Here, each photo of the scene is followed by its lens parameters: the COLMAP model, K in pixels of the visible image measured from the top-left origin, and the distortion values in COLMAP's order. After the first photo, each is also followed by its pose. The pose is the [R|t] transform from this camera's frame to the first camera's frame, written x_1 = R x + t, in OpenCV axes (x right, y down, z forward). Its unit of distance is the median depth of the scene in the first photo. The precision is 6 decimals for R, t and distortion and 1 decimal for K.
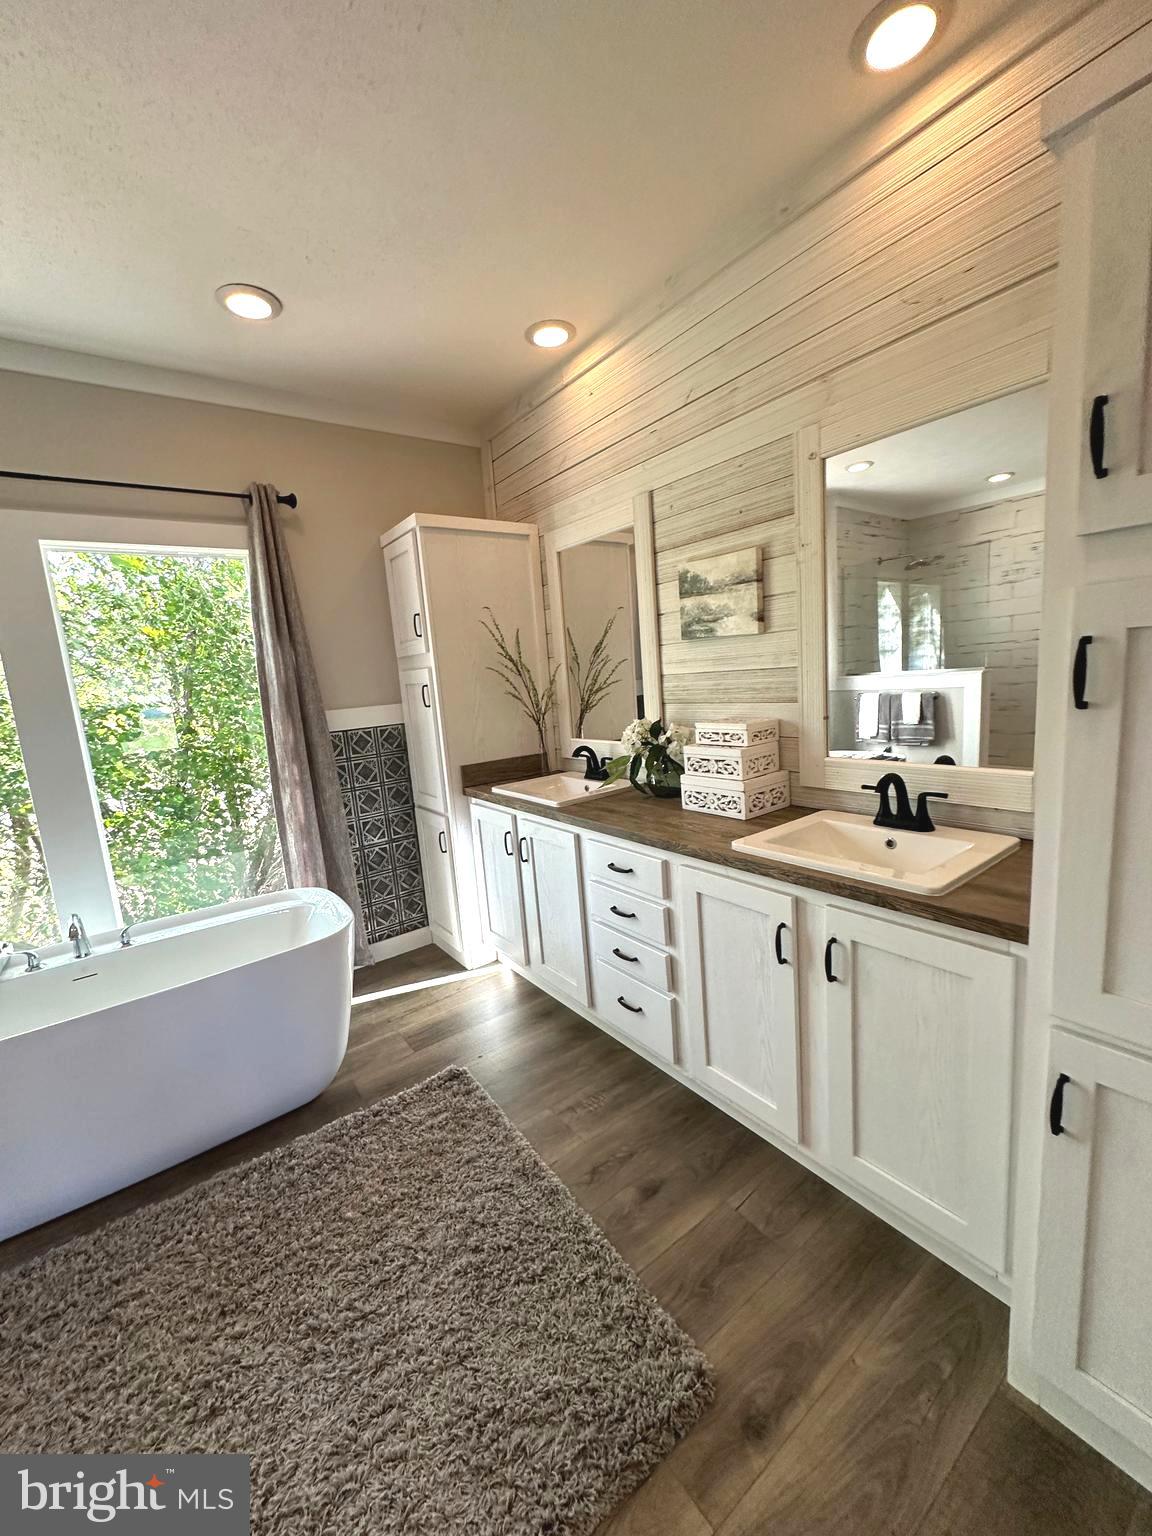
lens RADIAL K [[612.0, 0, 574.9], [0, 612.0, 769.1], [0, 0, 1]] dist [0.001615, -0.000206]
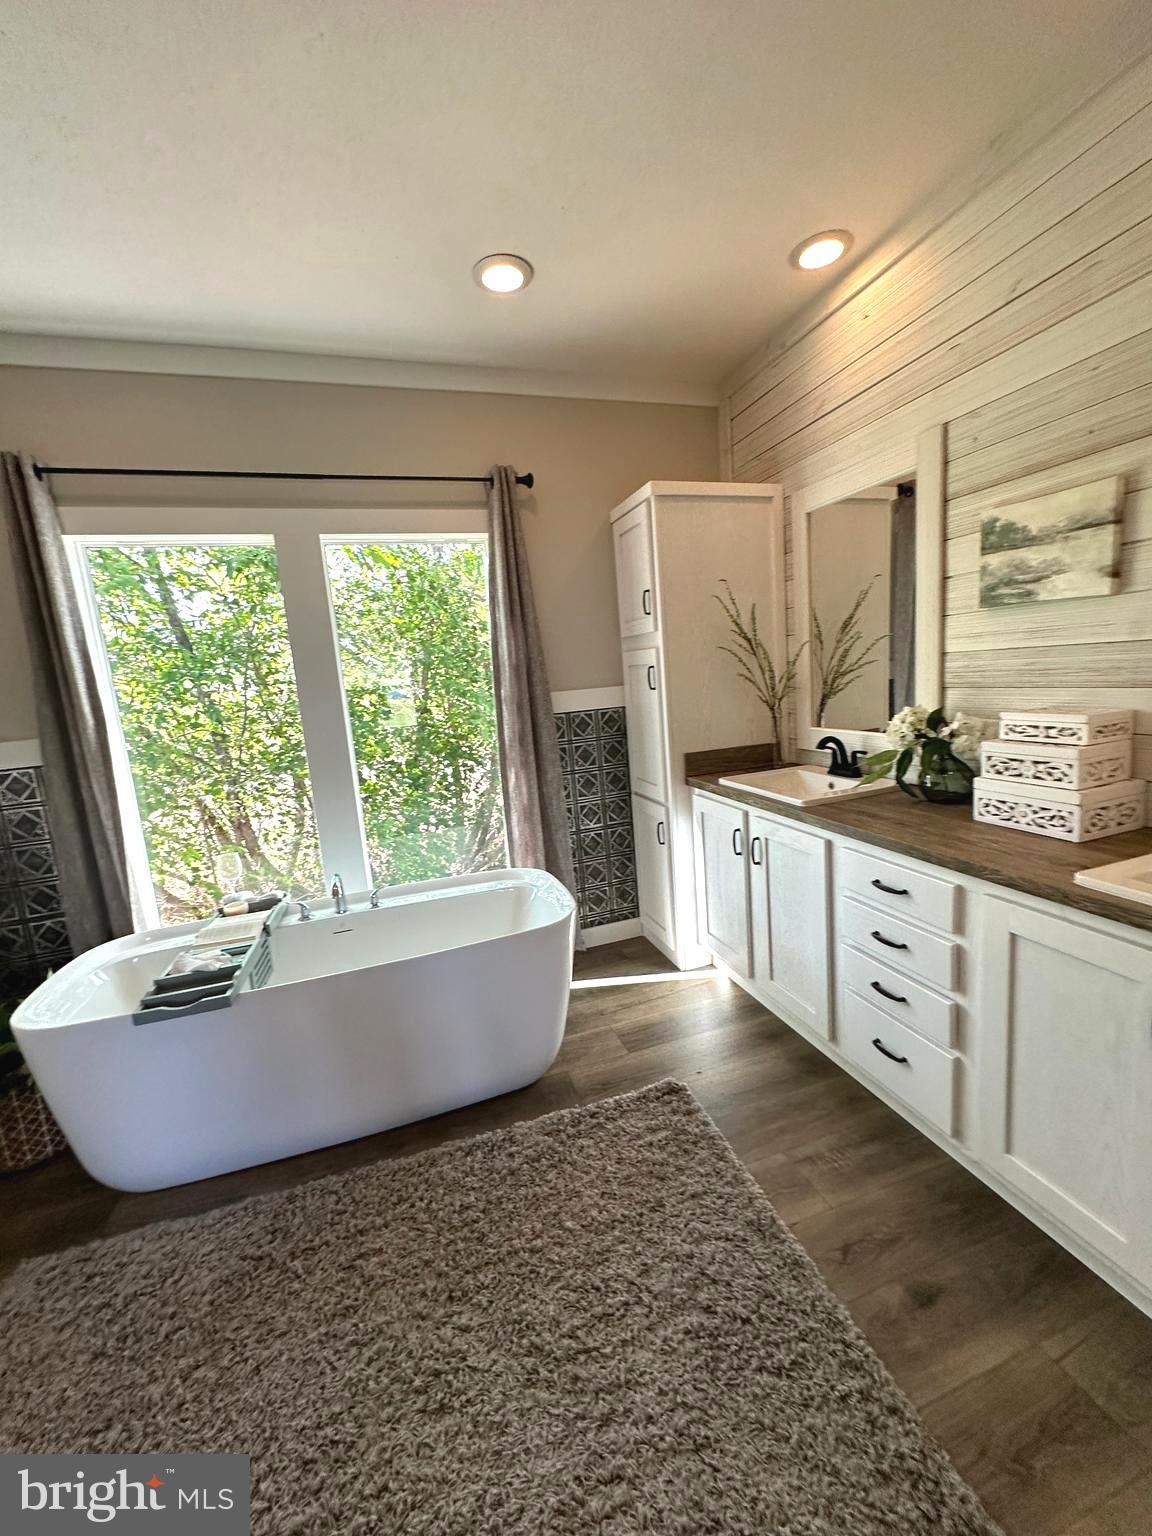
lens RADIAL K [[612.0, 0, 575.9], [0, 612.0, 771.2], [0, 0, 1]] dist [0.001615, -0.000206]
pose [[0.950498, 0.051651, -0.306409, -0.077769], [-0.043543, 0.998498, 0.033243, -0.002688], [0.307666, -0.018256, 0.951319, 0.086146]]
